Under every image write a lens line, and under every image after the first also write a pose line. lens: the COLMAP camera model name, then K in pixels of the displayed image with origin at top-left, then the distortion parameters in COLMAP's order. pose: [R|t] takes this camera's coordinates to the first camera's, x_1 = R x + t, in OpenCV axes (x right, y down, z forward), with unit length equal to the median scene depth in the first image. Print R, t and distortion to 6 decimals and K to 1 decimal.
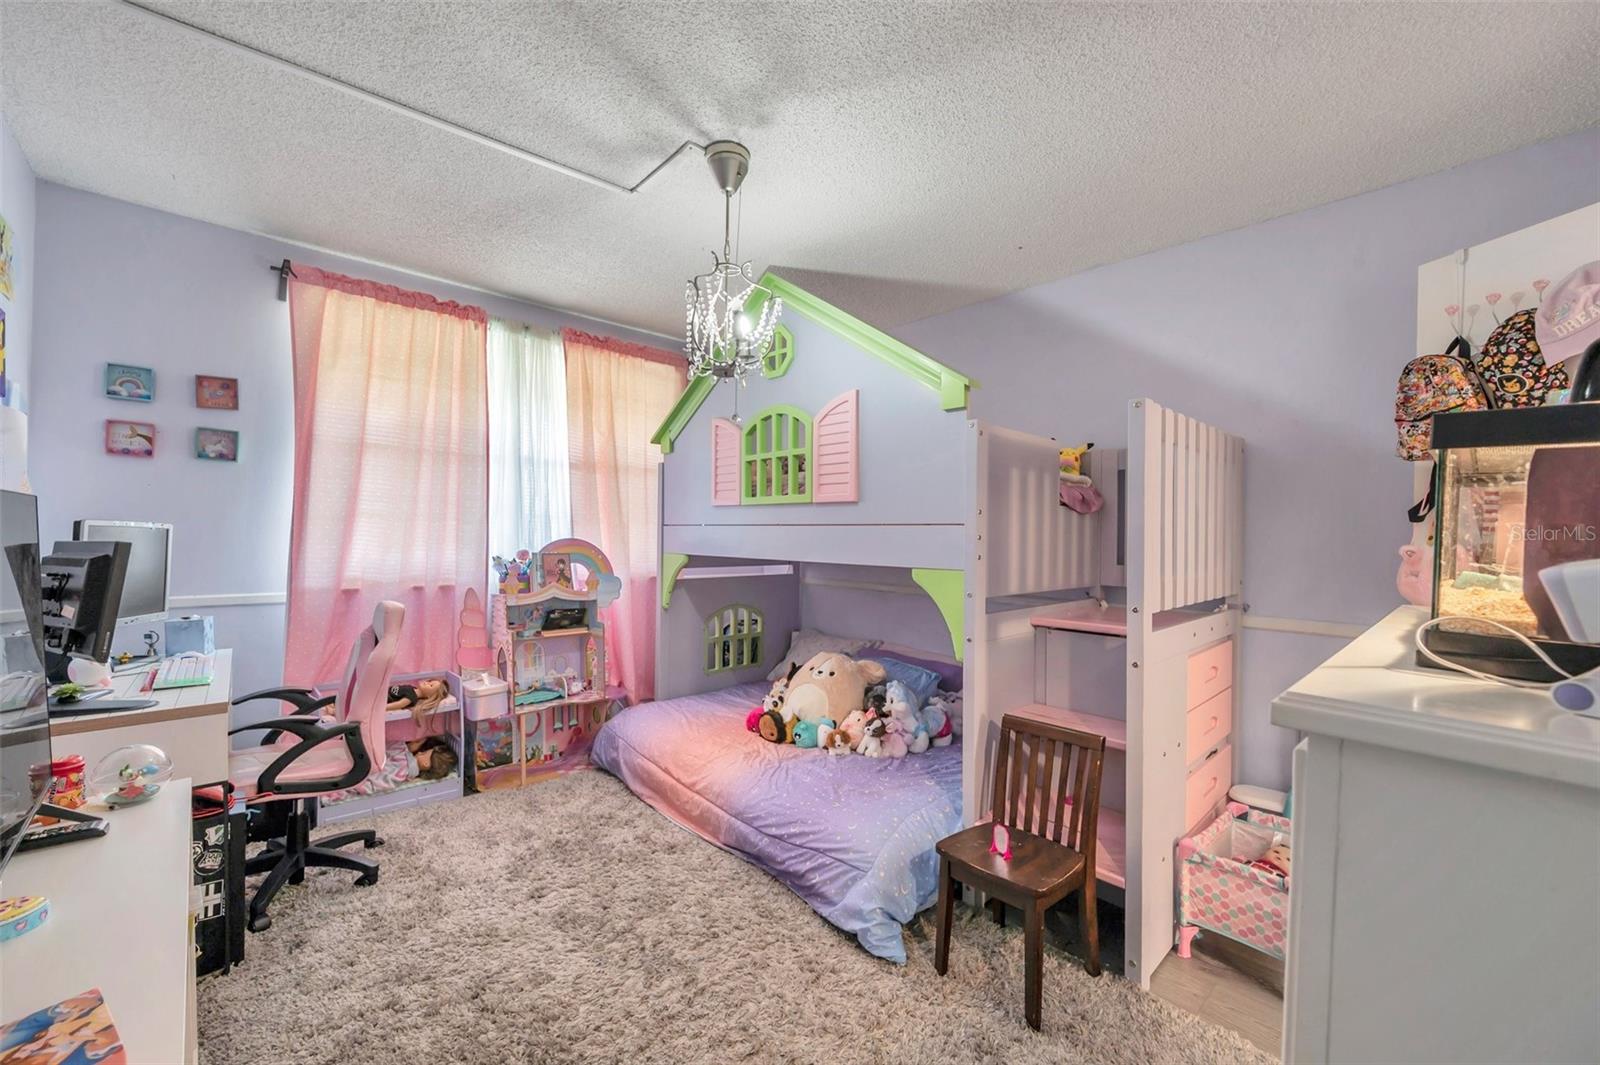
lens RADIAL K [[635.7, 0, 812.5], [0, 635.7, 537.9], [0, 0, 1]] dist [-0.000813, -0.000127]
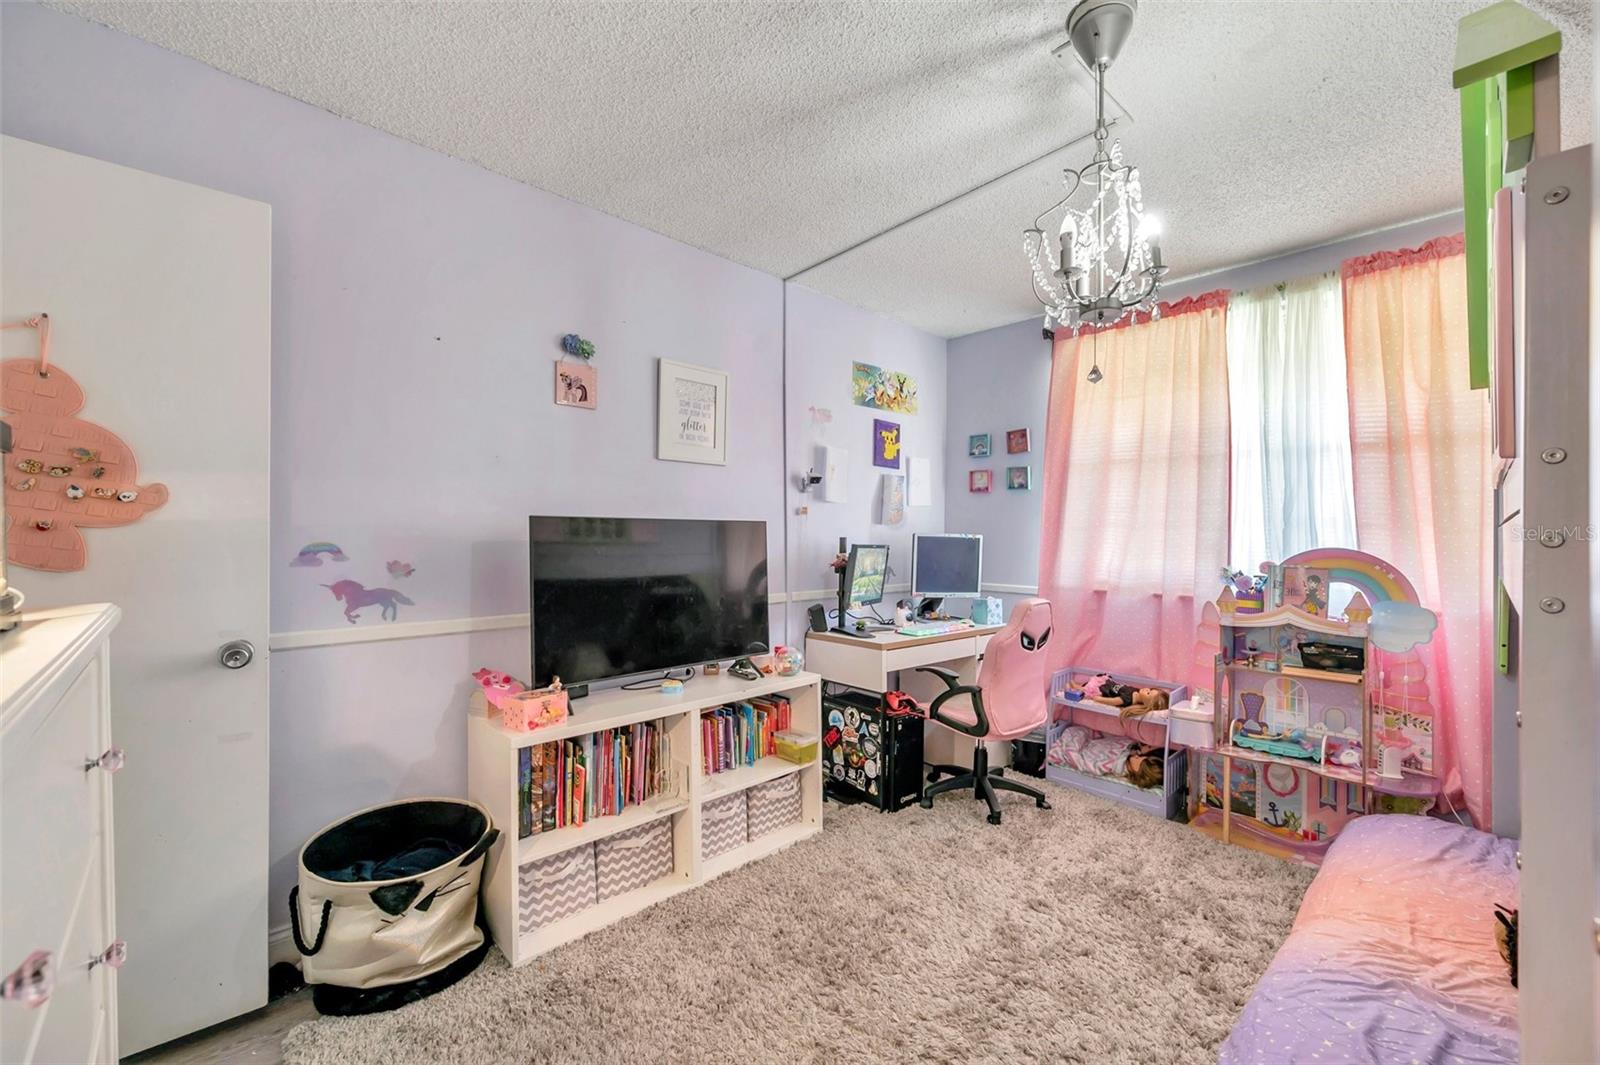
lens RADIAL K [[635.7, 0, 811.8], [0, 635.7, 536.3], [0, 0, 1]] dist [-0.000813, -0.000127]
pose [[0.014455, -0.012108, -0.999822, 0.402522], [-0.011729, 0.999856, -0.012278, 0.003738], [0.999827, 0.011904, 0.014311, 0.460804]]
